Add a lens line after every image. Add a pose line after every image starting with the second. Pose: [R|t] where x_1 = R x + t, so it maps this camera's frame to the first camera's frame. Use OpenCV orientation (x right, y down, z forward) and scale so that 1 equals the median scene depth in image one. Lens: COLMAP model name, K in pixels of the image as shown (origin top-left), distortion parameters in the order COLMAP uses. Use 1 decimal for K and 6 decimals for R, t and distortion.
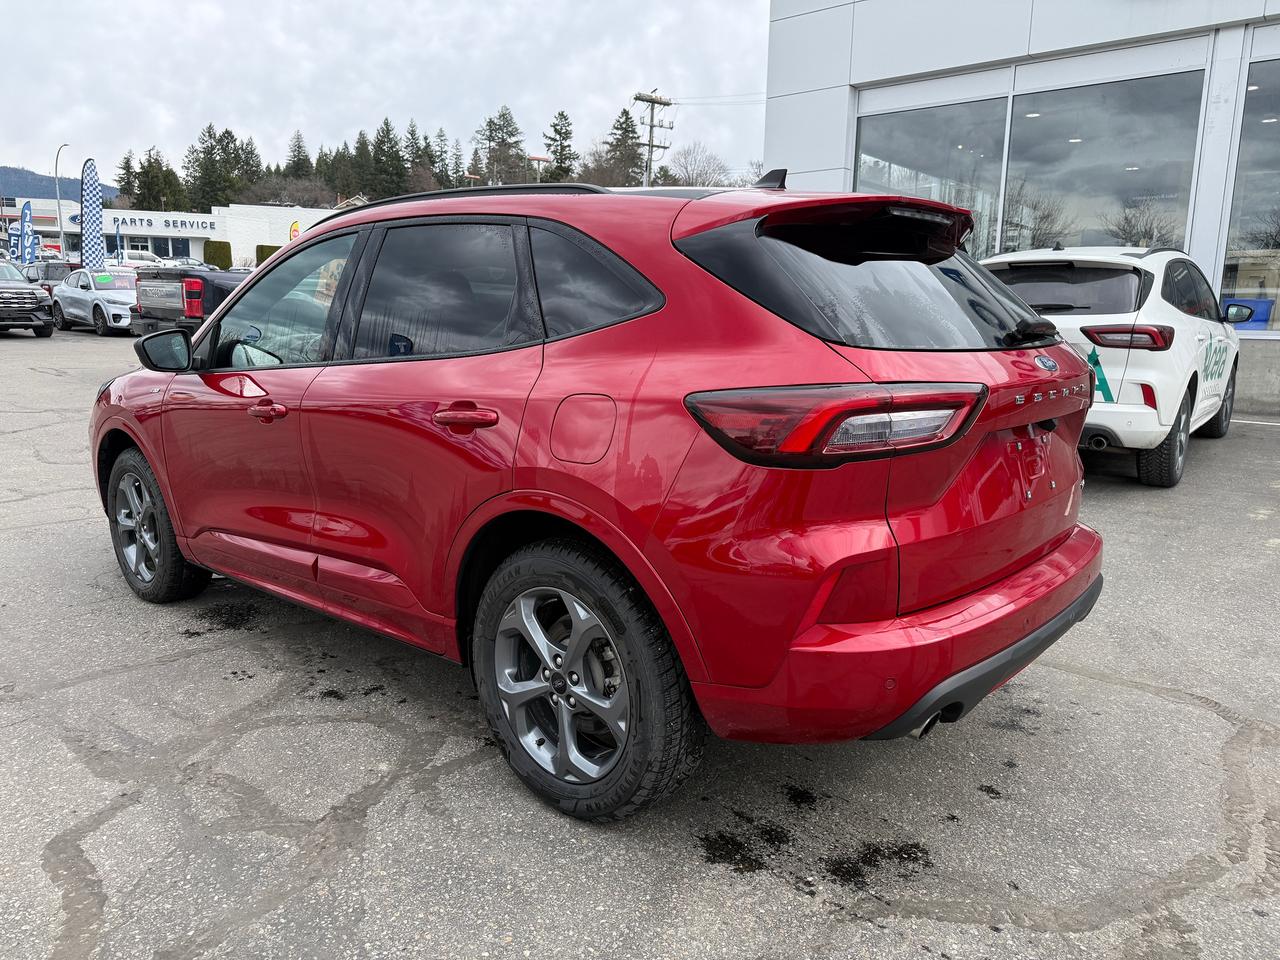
lens RADIAL K [[901.4, 0, 635.9], [0, 901.4, 487.1], [0, 0, 1]] dist [0.027227, -0.029677]
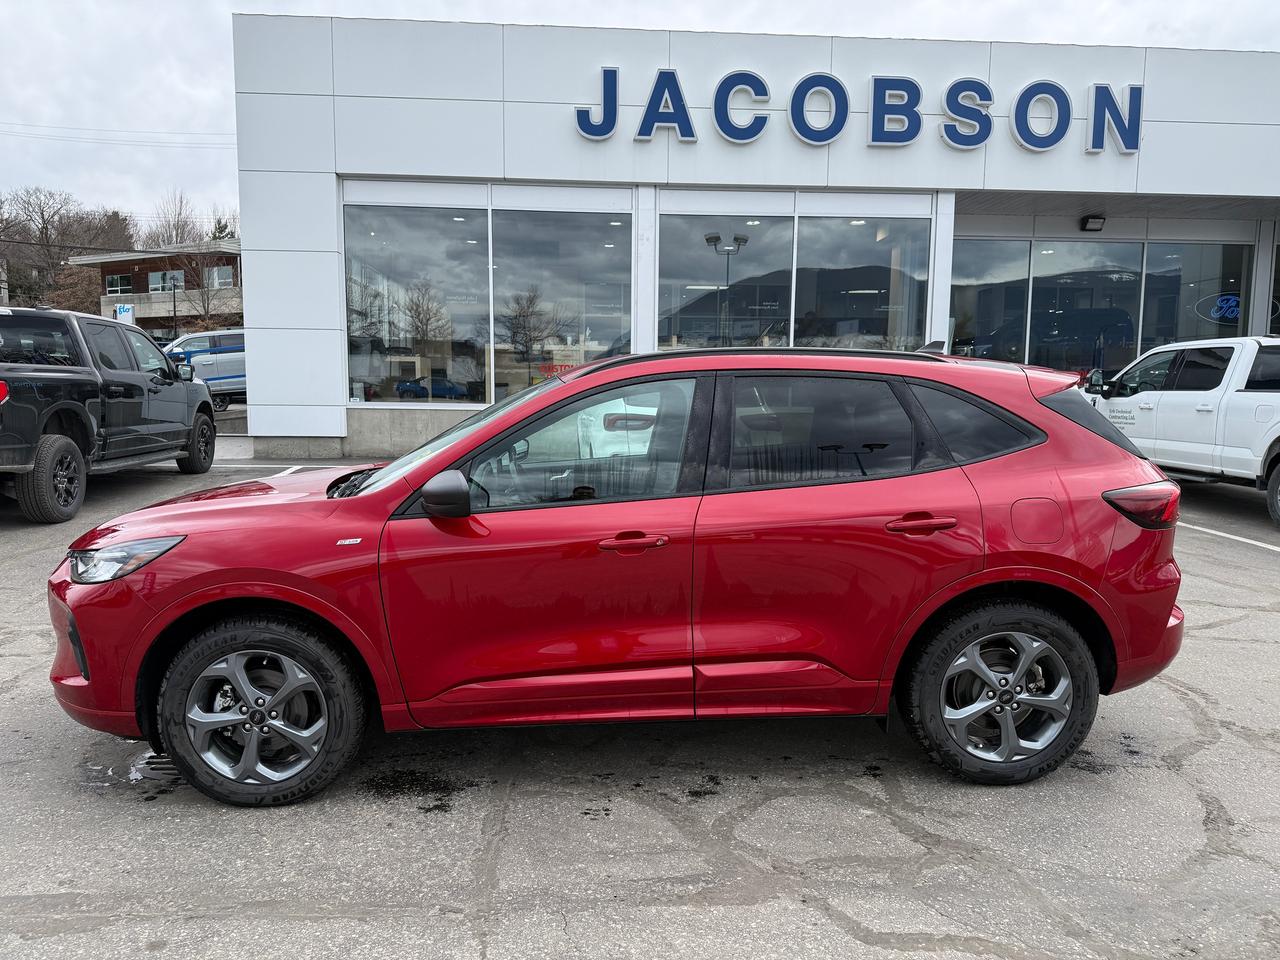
lens RADIAL K [[901.4, 0, 636.7], [0, 901.4, 481.9], [0, 0, 1]] dist [0.027227, -0.029677]
pose [[0.711729, -0.082900, 0.697546, -1.183527], [0.130147, 0.991382, -0.014973, -0.145751], [-0.690293, 0.101441, 0.716384, 0.245763]]
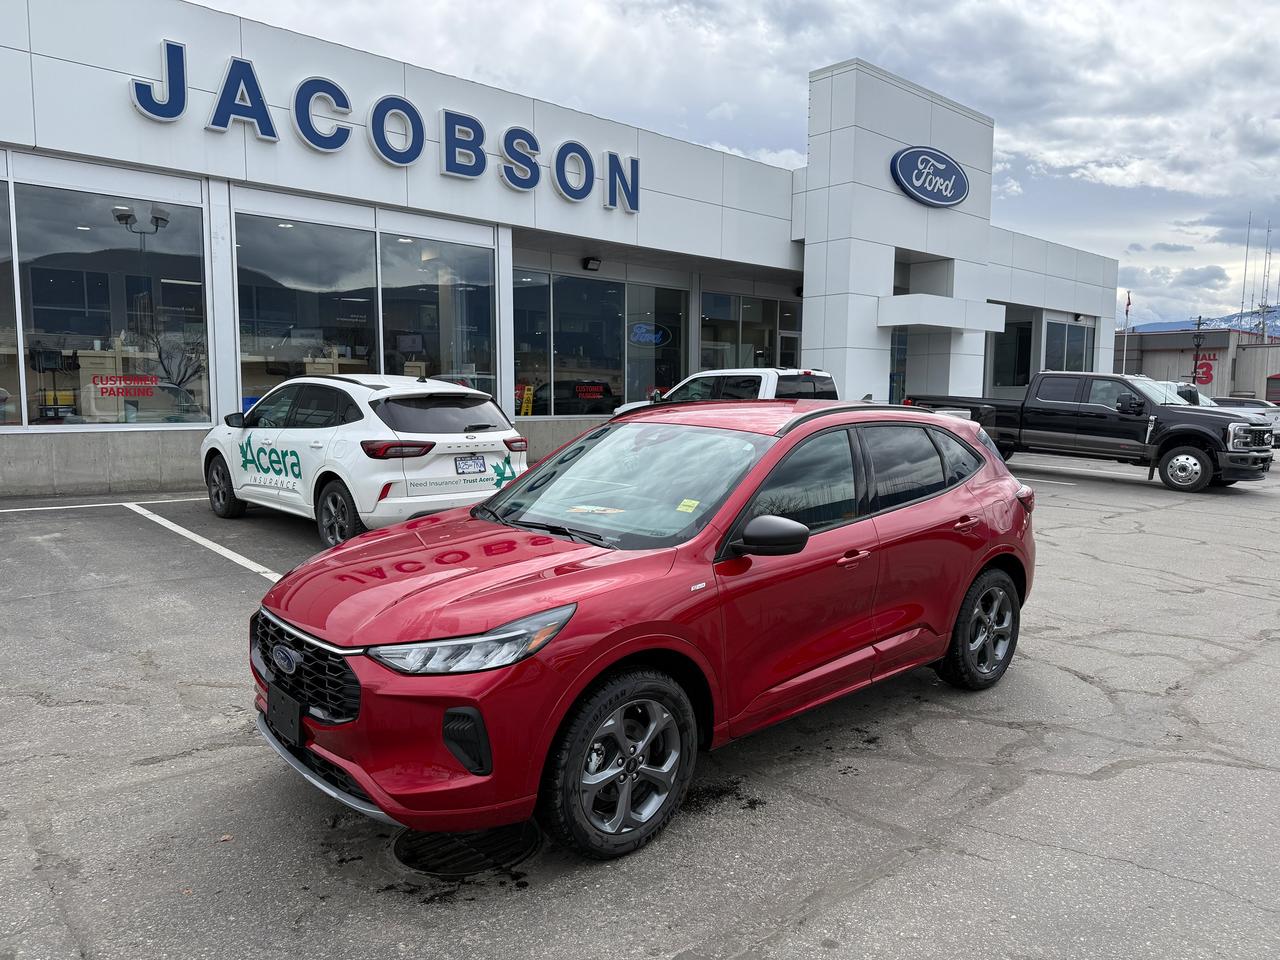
lens RADIAL K [[901.4, 0, 649.7], [0, 901.4, 479.0], [0, 0, 1]] dist [0.027227, -0.029677]
pose [[0.106636, -0.108008, 0.988414, -1.863398], [0.175172, 0.980574, 0.088253, -0.394900], [-0.978746, 0.163732, 0.123485, 1.163136]]
